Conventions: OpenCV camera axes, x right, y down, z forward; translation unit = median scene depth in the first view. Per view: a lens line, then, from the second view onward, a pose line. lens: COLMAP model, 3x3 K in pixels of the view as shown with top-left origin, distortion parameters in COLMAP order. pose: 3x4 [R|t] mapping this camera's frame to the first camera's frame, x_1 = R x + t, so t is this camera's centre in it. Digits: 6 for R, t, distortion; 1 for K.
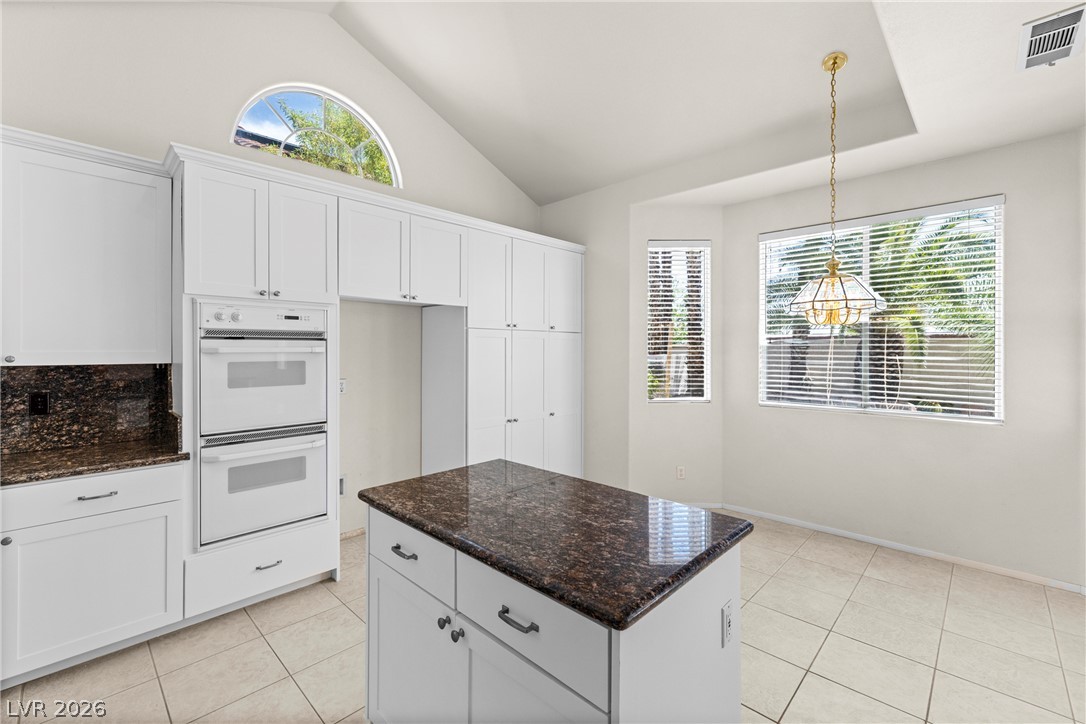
lens RADIAL K [[460.1, 0, 534.7], [0, 460.1, 347.6], [0, 0, 1]] dist [0.000949, 0.000787]
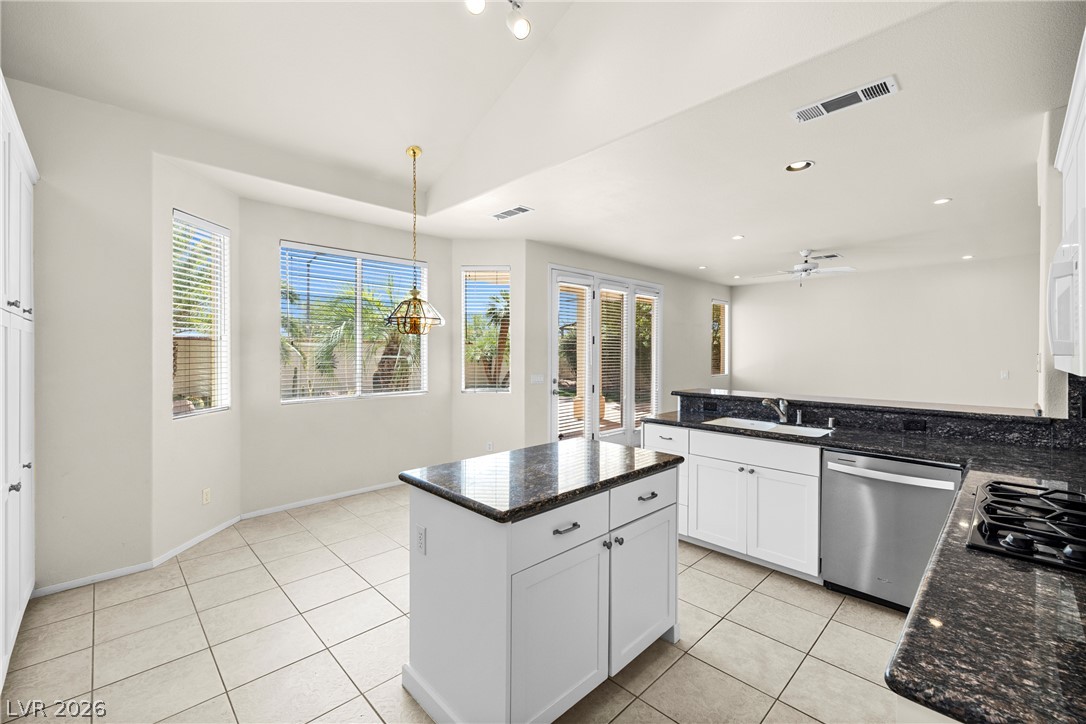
lens RADIAL K [[460.1, 0, 537.3], [0, 460.1, 355.7], [0, 0, 1]] dist [0.000949, 0.000787]
pose [[0.045641, -0.015666, 0.998835, -0.639729], [-0.003394, 0.999869, 0.015837, -0.004667], [-0.998952, -0.004113, 0.045581, 0.454356]]
